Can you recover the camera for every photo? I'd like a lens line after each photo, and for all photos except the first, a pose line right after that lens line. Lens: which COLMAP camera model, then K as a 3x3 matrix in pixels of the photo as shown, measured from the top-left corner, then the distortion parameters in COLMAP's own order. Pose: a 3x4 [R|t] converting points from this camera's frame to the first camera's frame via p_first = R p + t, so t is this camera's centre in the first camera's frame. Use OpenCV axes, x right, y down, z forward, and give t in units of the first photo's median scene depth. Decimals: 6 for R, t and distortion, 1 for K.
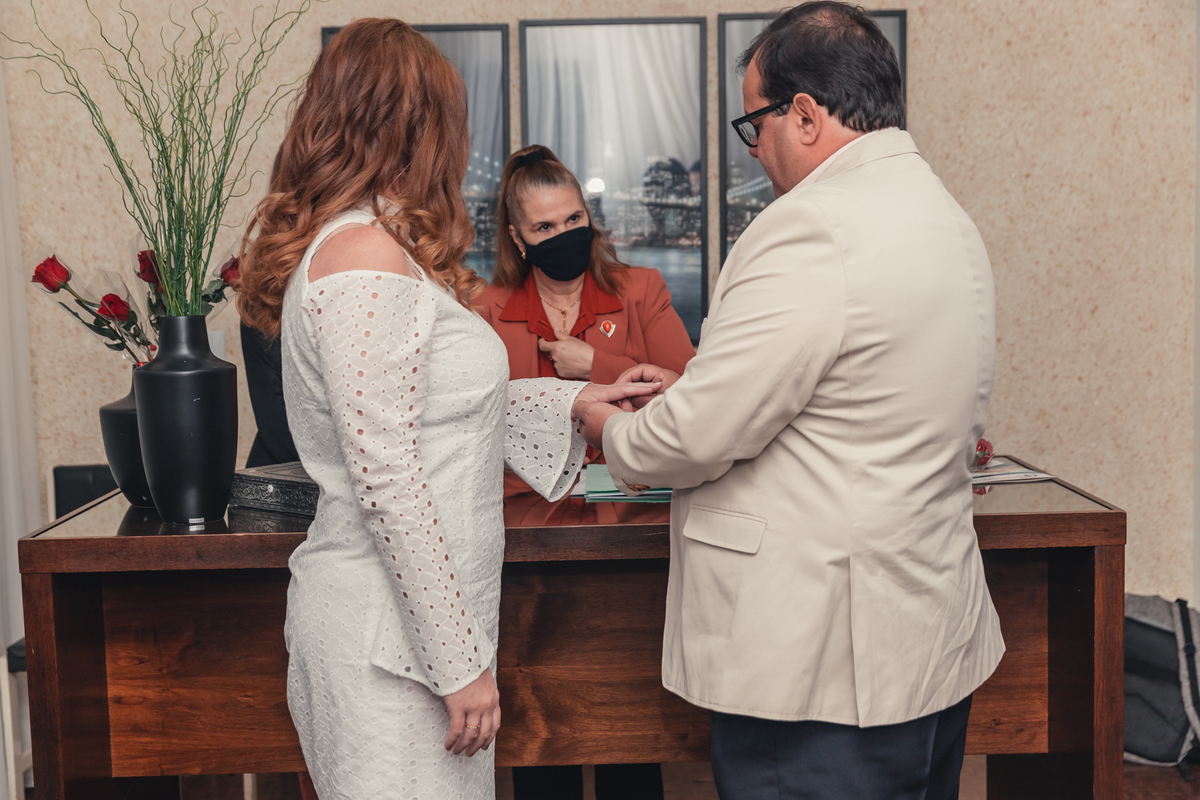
lens RADIAL K [[1561.8, 0, 593.7], [0, 1561.8, 402.5], [0, 0, 1]] dist [0.011402, 0.000000]
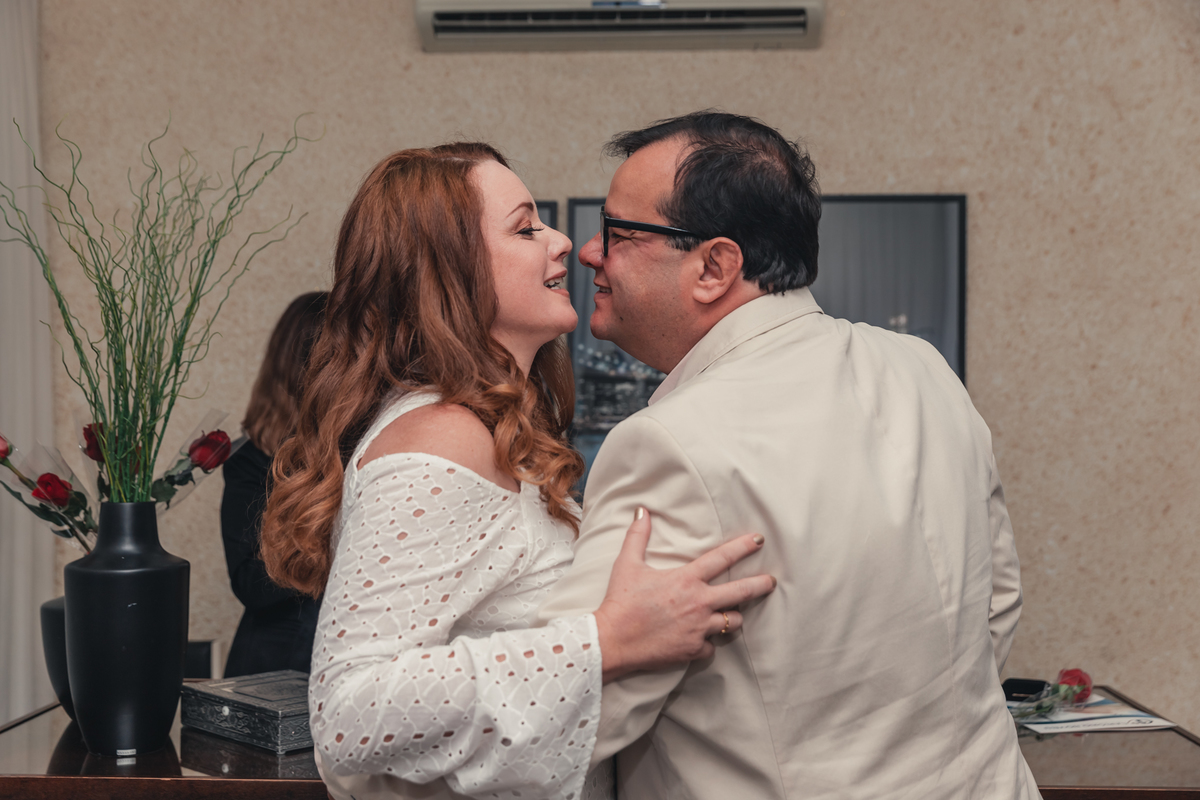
lens RADIAL K [[1428.5, 0, 600.5], [0, 1428.5, 394.4], [0, 0, 1]] dist [0.011799, 0.000000]
pose [[0.998987, 0.024375, -0.037829, 0.009457], [-0.028775, 0.992294, -0.120522, -0.014147], [0.034600, 0.121488, 0.991990, 0.123065]]
